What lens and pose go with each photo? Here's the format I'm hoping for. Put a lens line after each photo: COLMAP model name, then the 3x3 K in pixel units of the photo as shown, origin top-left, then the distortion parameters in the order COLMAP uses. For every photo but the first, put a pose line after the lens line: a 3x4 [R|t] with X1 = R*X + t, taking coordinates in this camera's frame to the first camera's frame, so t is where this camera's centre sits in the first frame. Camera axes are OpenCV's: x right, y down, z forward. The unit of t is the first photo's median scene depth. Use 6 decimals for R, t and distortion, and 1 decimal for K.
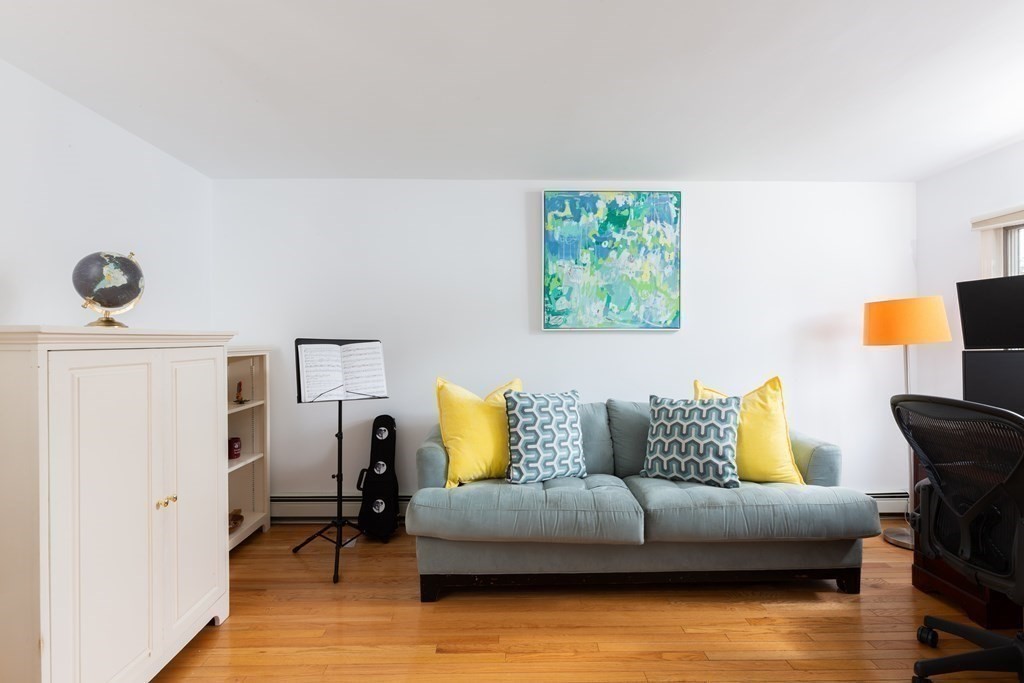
lens RADIAL K [[514.7, 0, 508.3], [0, 514.7, 342.5], [0, 0, 1]] dist [0.003140, -0.000565]
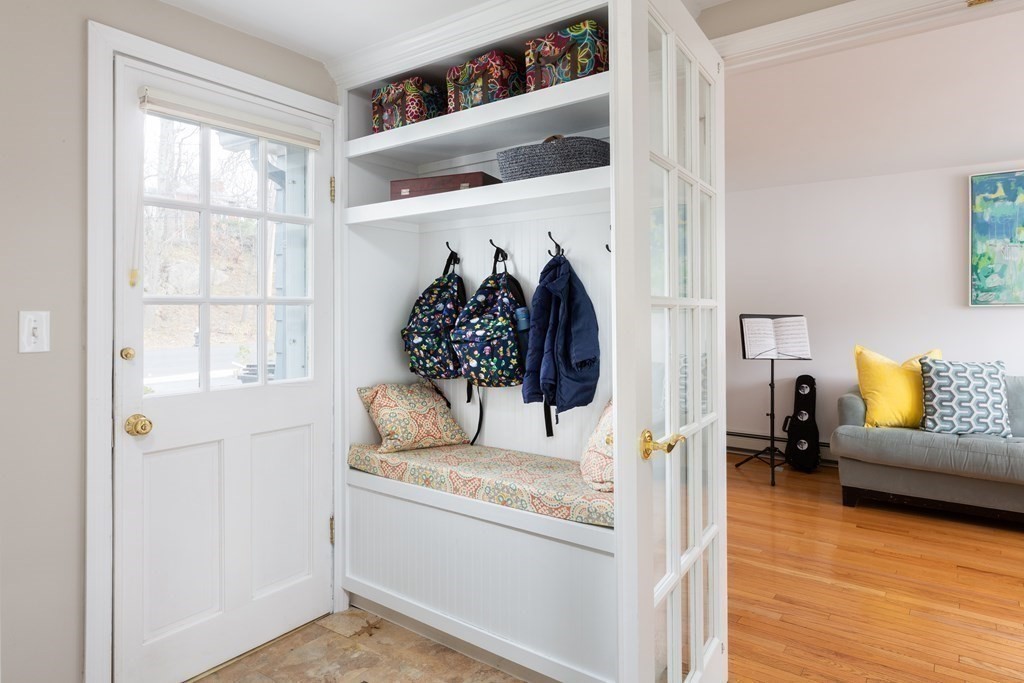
lens RADIAL K [[609.2, 0, 471.9], [0, 609.2, 306.7], [0, 0, 1]] dist [-0.003600, 0.000389]
pose [[0.766808, -0.004044, -0.641864, 0.097802], [0.000353, 0.999983, -0.005879, -0.017830], [0.641876, 0.004282, 0.766796, -0.748992]]
